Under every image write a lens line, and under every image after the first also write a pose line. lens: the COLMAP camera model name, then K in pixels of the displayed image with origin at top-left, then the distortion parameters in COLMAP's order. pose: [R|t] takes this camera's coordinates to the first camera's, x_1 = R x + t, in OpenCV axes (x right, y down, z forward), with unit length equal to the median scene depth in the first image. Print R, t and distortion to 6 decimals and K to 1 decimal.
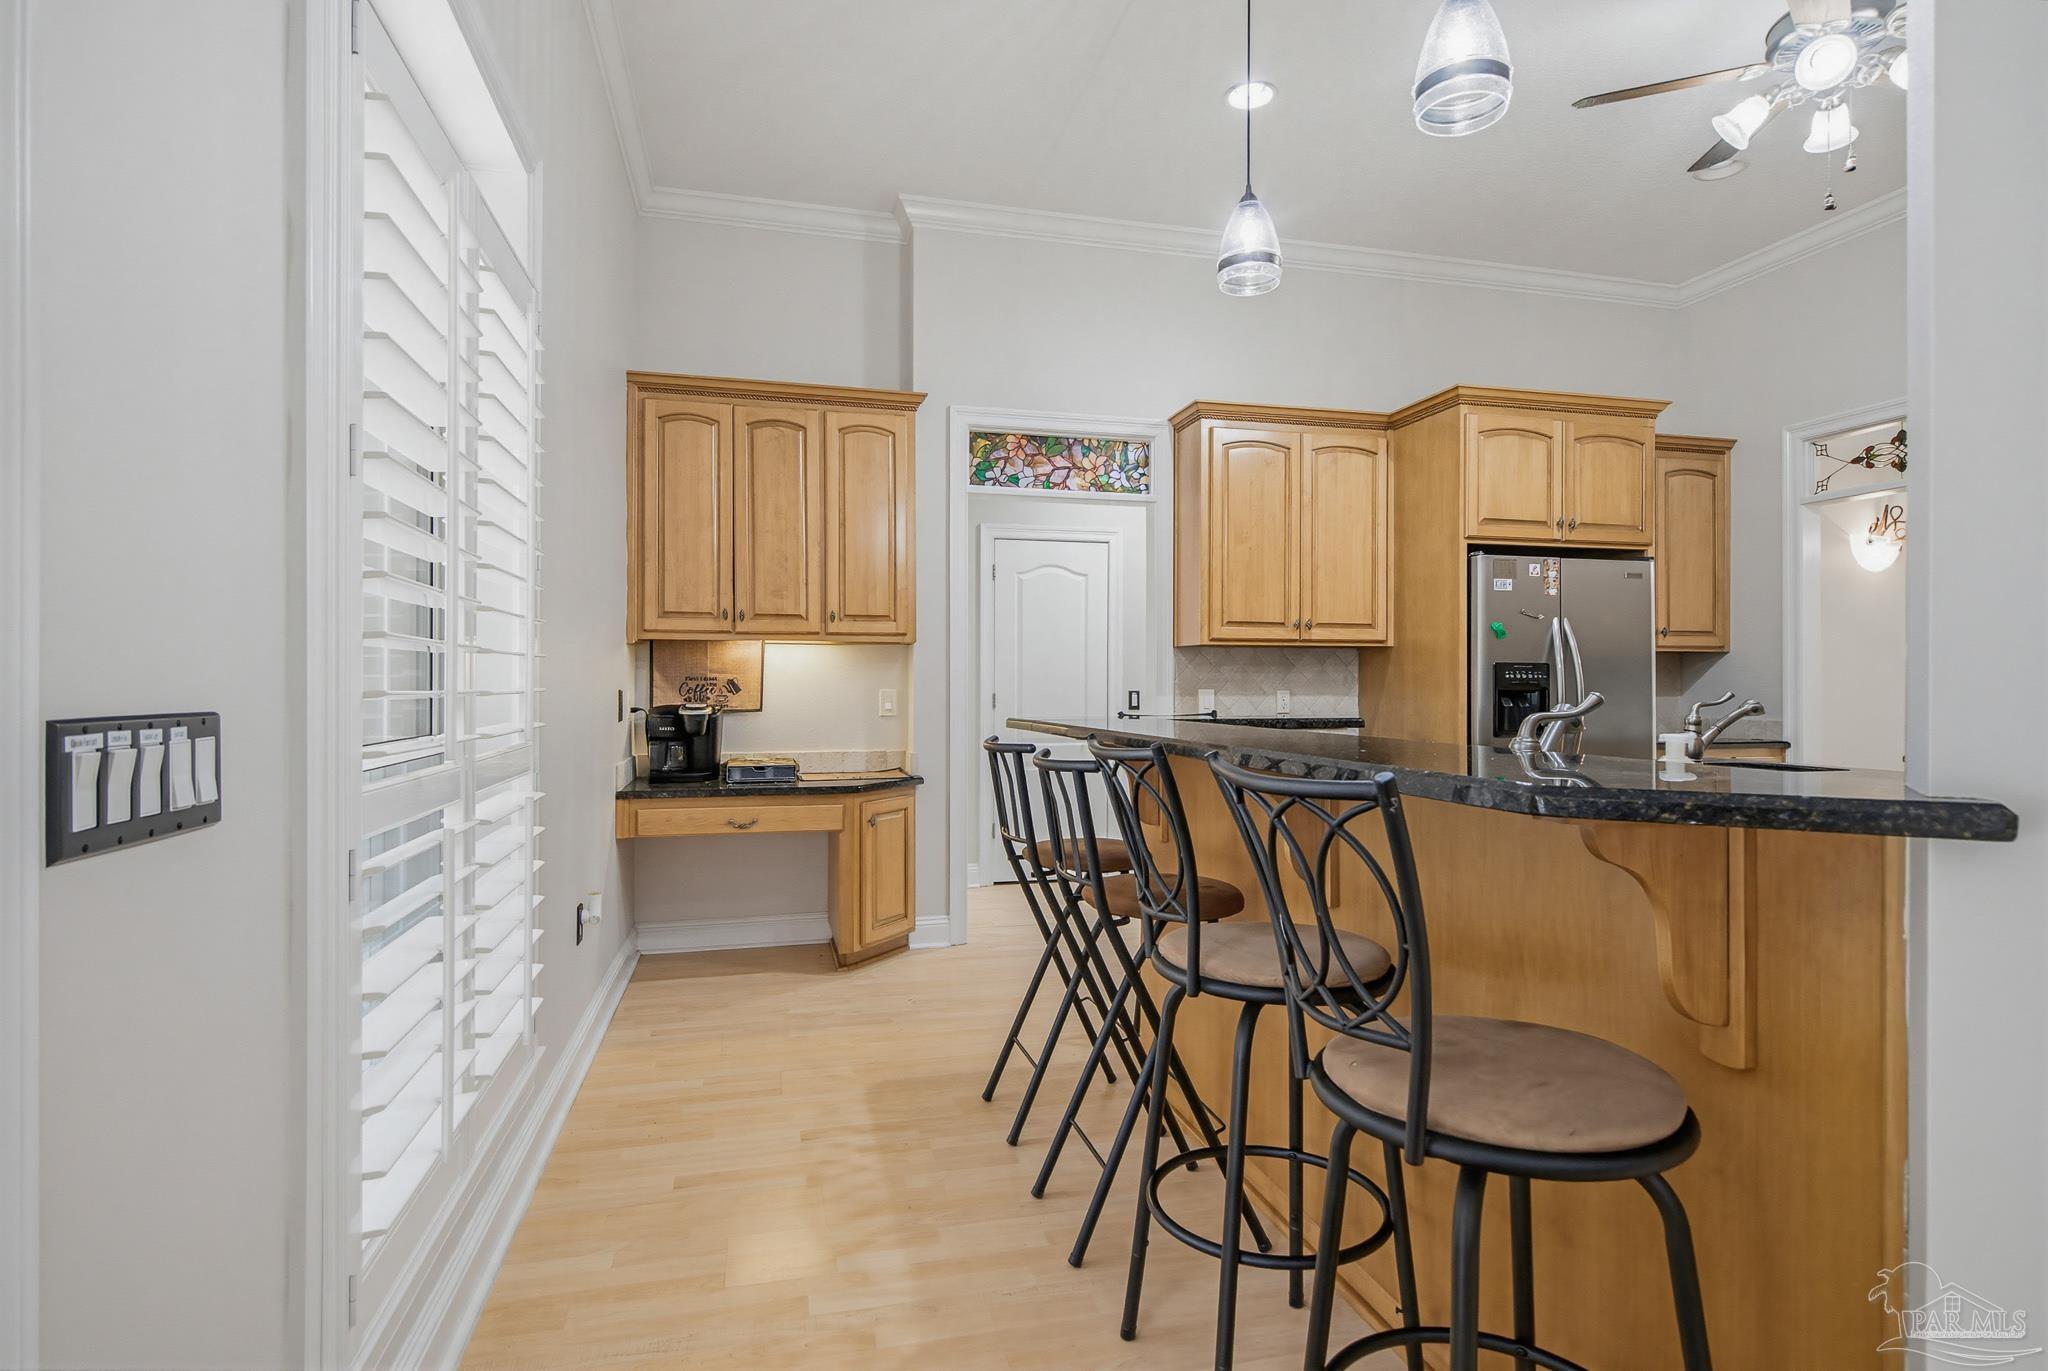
lens RADIAL K [[1041.9, 0, 1013.3], [0, 1041.9, 676.0], [0, 0, 1]] dist [0.024707, -0.003292]
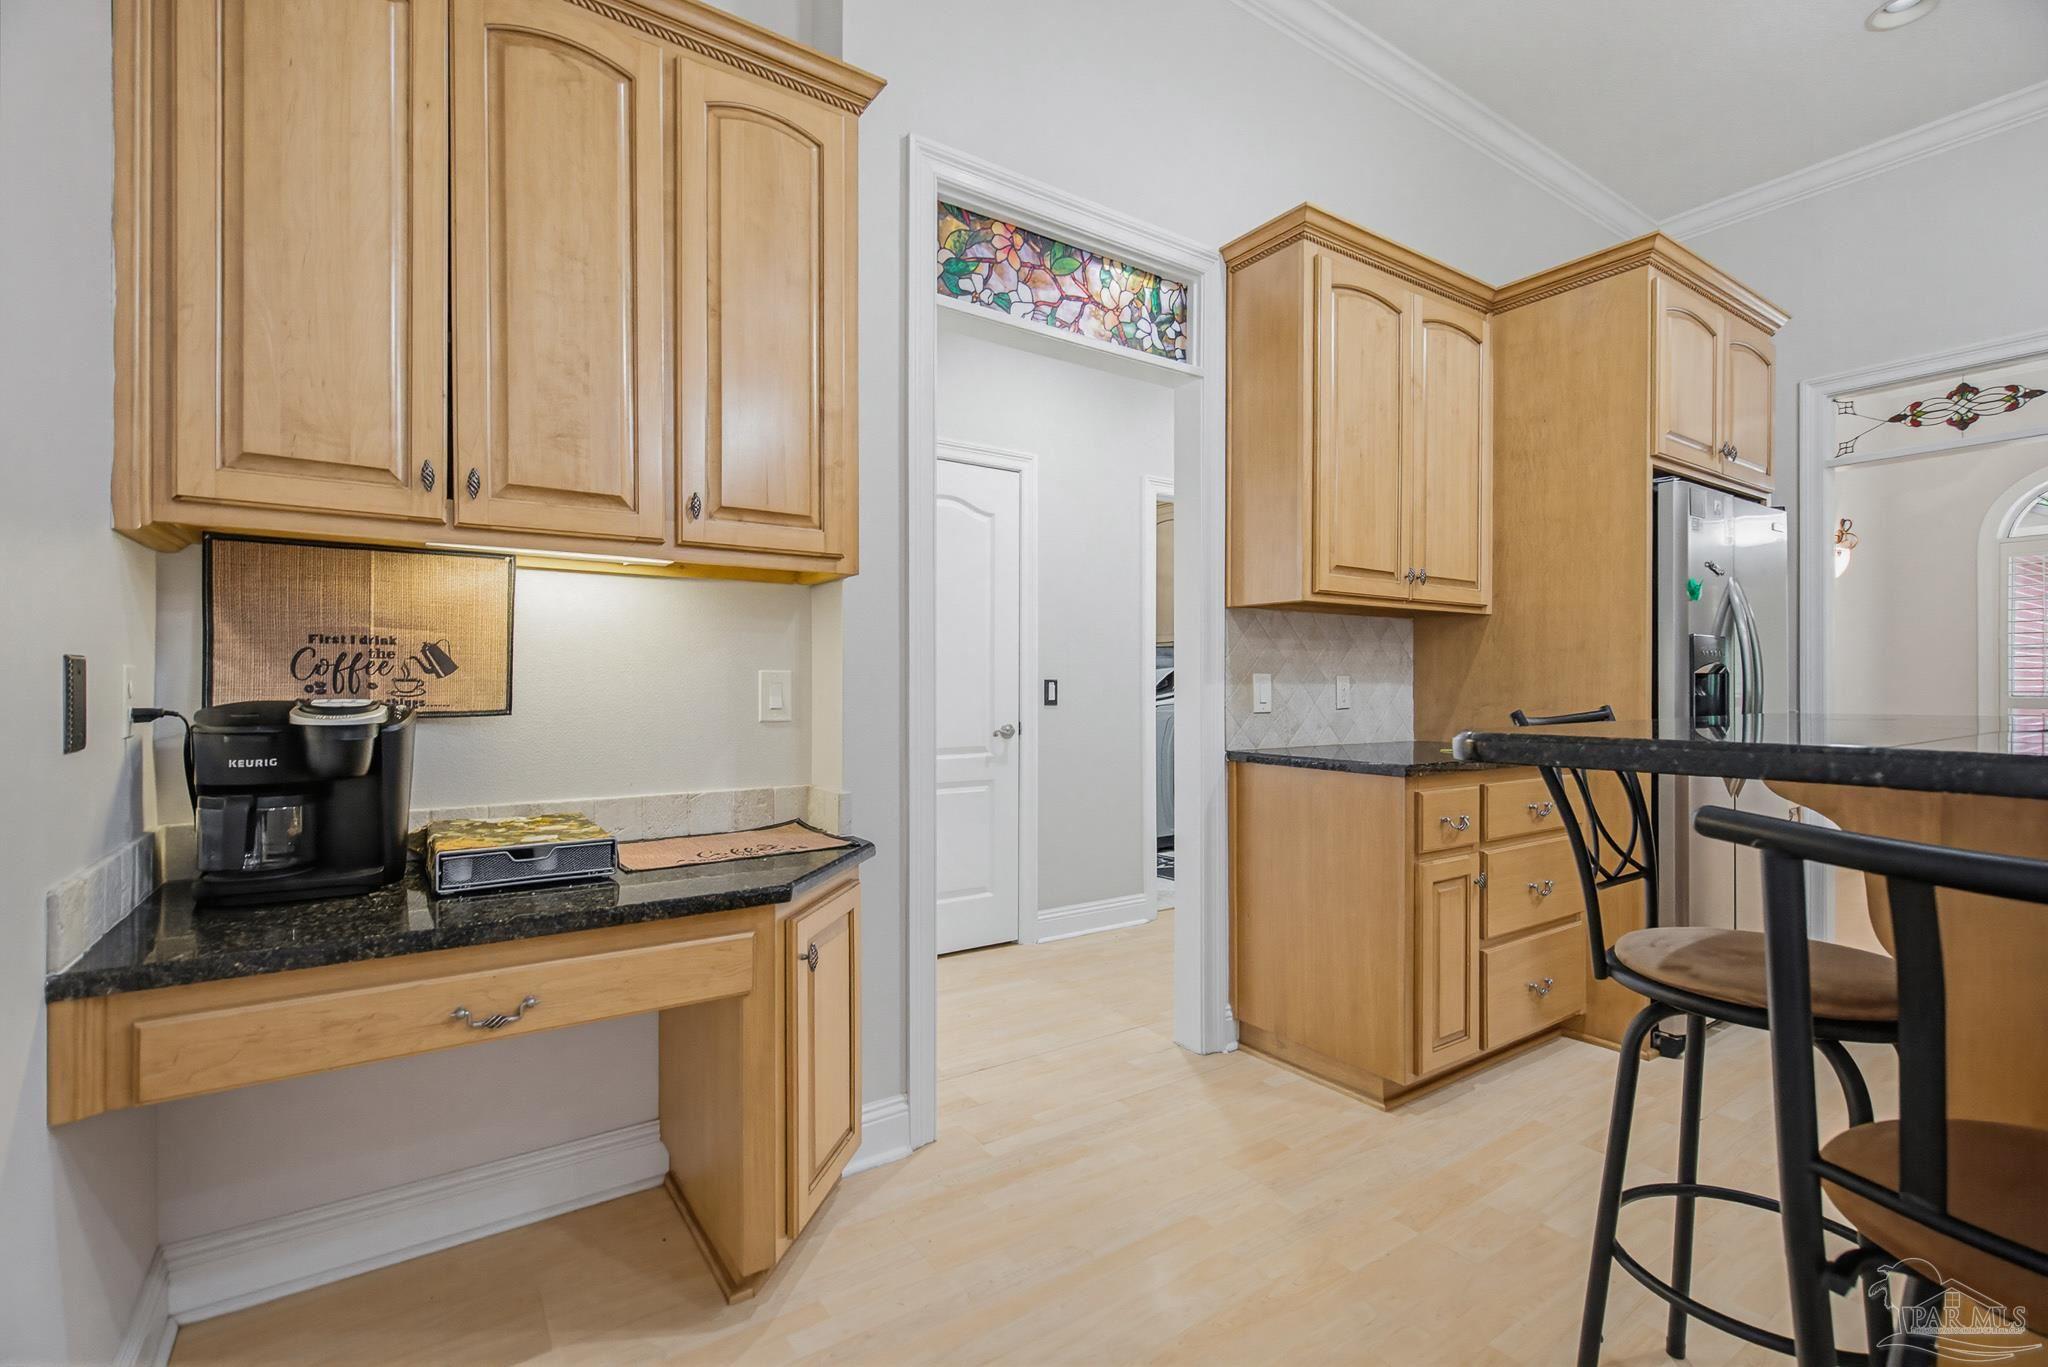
lens RADIAL K [[949.5, 0, 1041.2], [0, 949.5, 682.2], [0, 0, 1]] dist [-0.002736, 0.000720]
pose [[0.937869, 0.000614, 0.346990, -0.162938], [-0.003480, 0.999965, 0.007636, 0.015273], [-0.346973, -0.008369, 0.937838, 0.517414]]
